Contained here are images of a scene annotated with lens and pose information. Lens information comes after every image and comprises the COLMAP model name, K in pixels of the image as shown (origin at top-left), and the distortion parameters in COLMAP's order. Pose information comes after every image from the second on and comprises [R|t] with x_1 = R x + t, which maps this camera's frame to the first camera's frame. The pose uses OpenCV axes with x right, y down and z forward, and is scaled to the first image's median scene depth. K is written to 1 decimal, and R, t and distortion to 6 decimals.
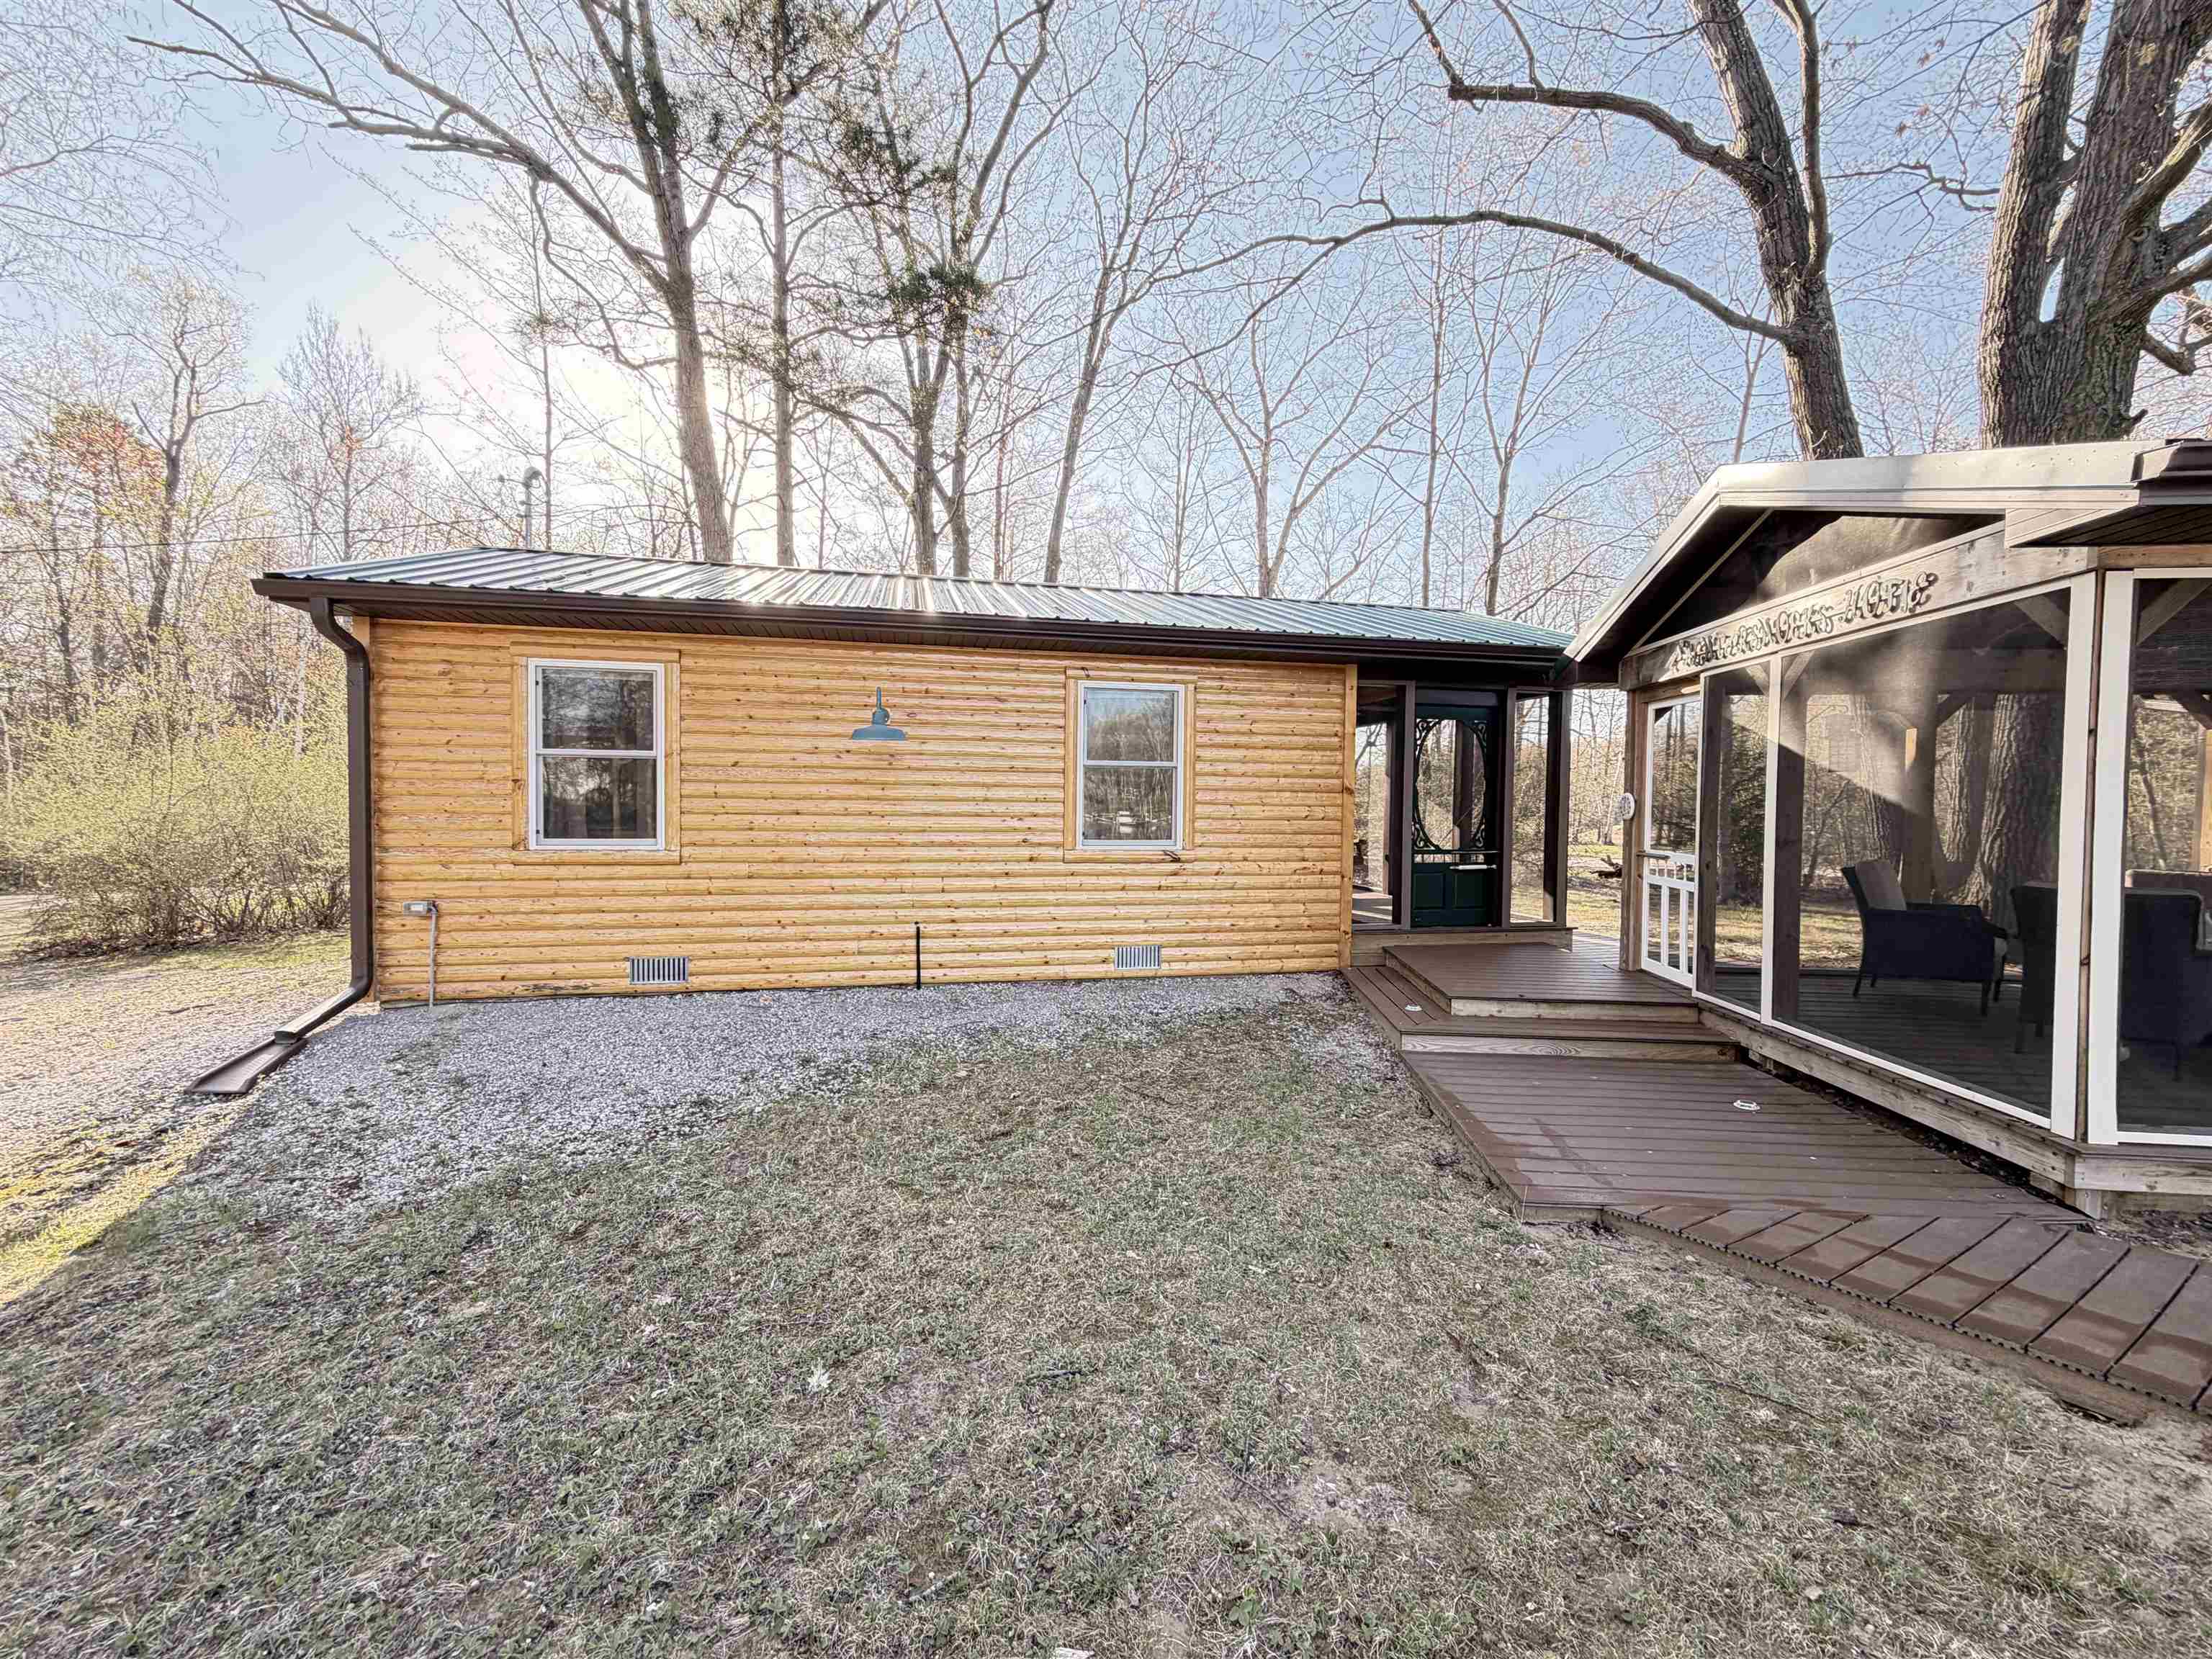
lens RADIAL K [[882.7, 0, 1098.9], [0, 882.7, 829.1], [0, 0, 1]] dist [0.001891, -0.000368]
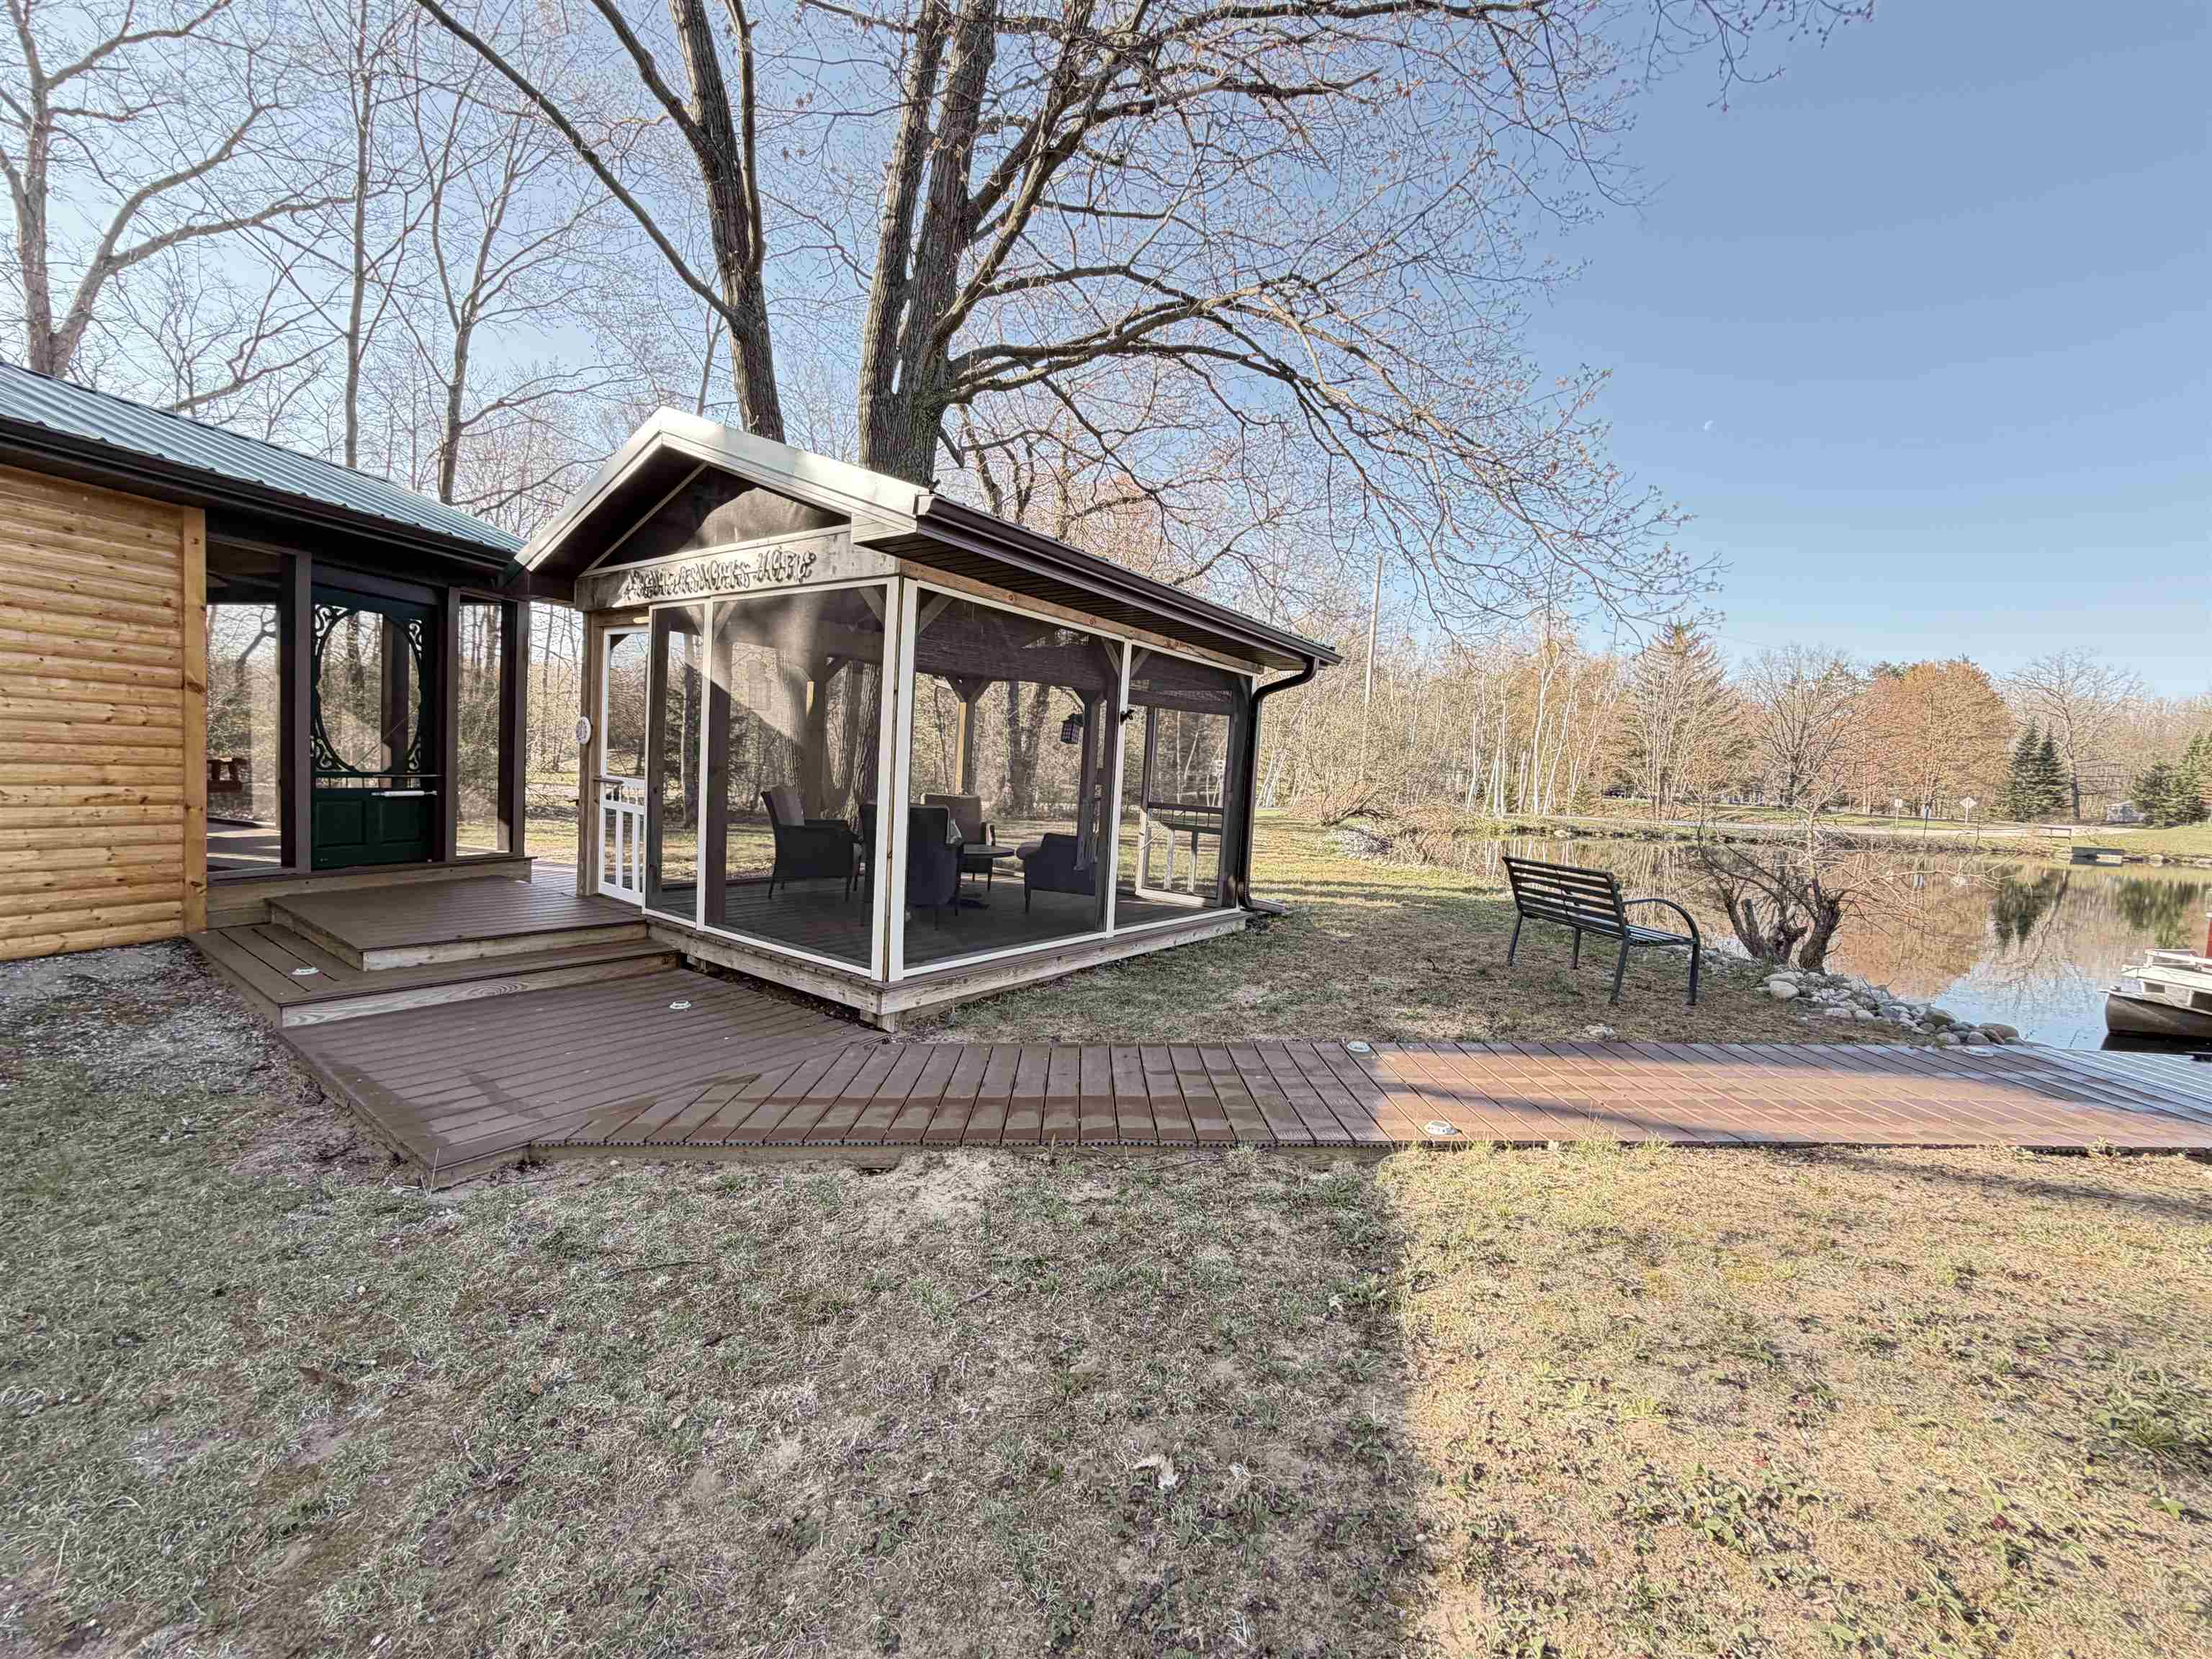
lens RADIAL K [[882.7, 0, 1099.5], [0, 882.7, 829.4], [0, 0, 1]] dist [0.001891, -0.000368]
pose [[0.504102, -0.037610, 0.862825, 0.036433], [-0.031215, 0.997605, 0.061722, 0.005770], [-0.863080, -0.058048, 0.501721, 0.003178]]
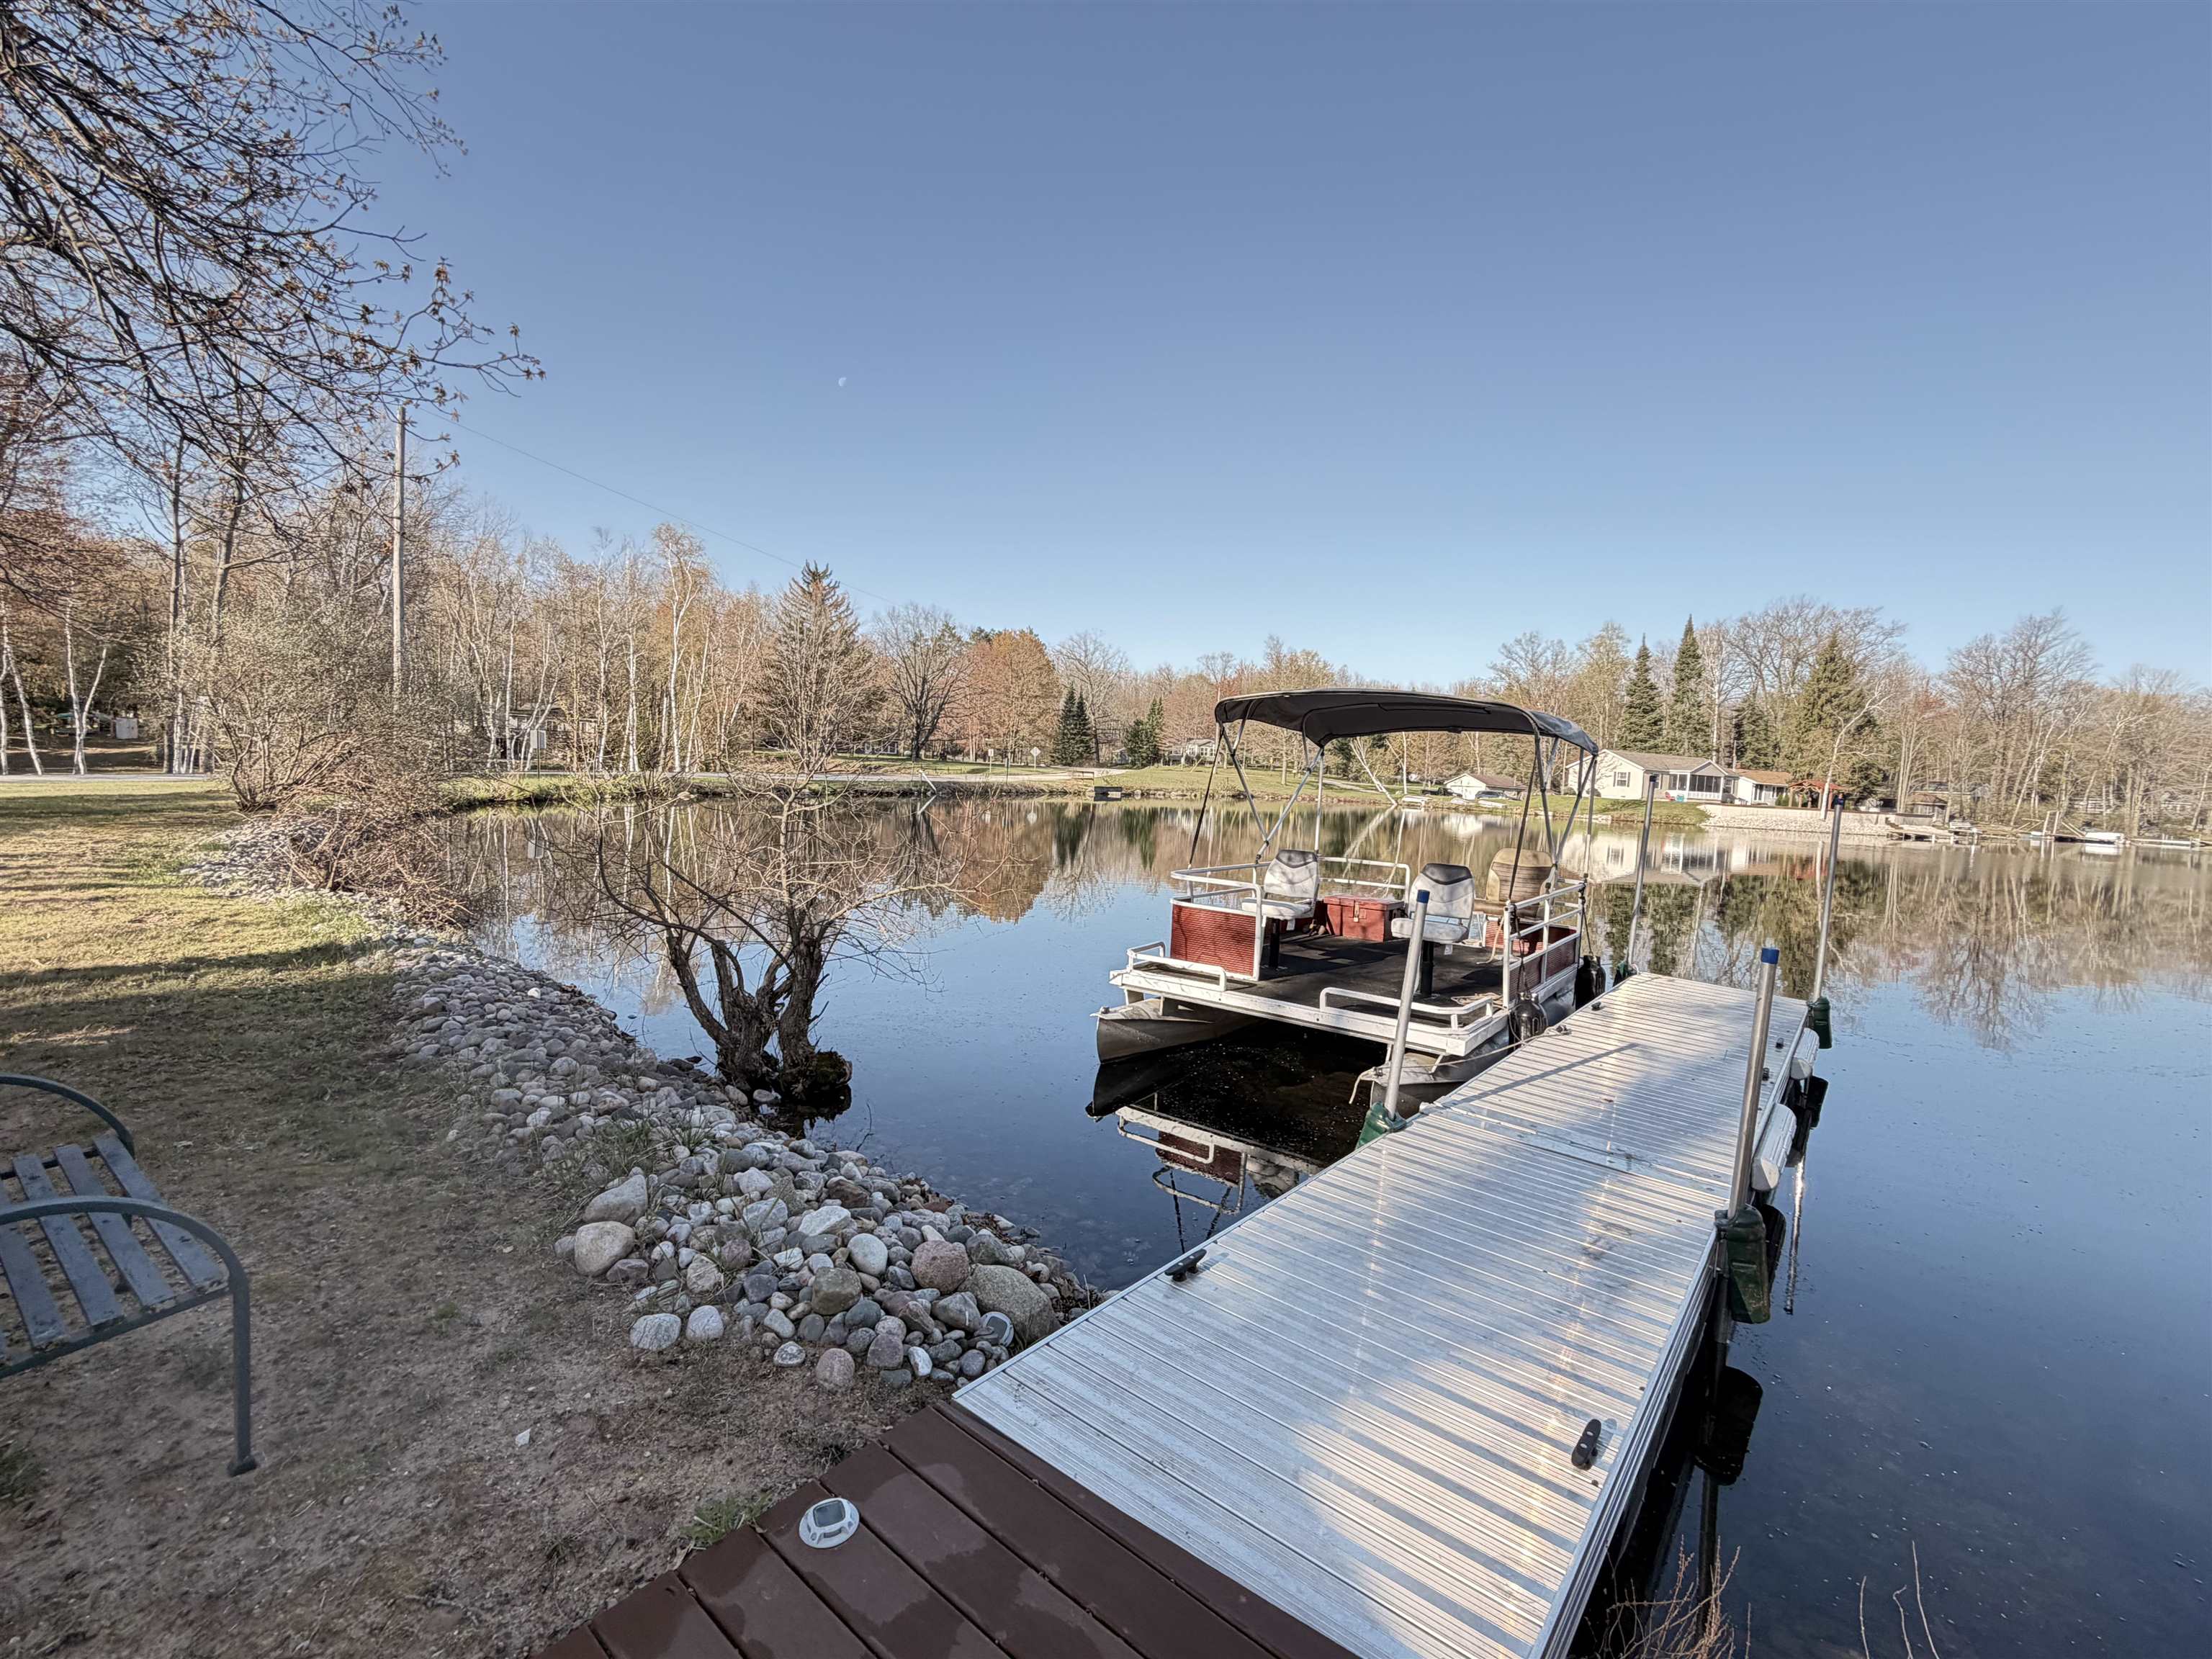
lens RADIAL K [[993.1, 0, 1102.6], [0, 993.1, 829.3], [0, 0, 1]] dist [0.001453, -0.000446]
pose [[-0.305749, -0.084780, 0.948330, 0.664450], [-0.031236, 0.996385, 0.079006, -0.029419], [-0.951600, -0.005466, -0.307291, -0.231078]]
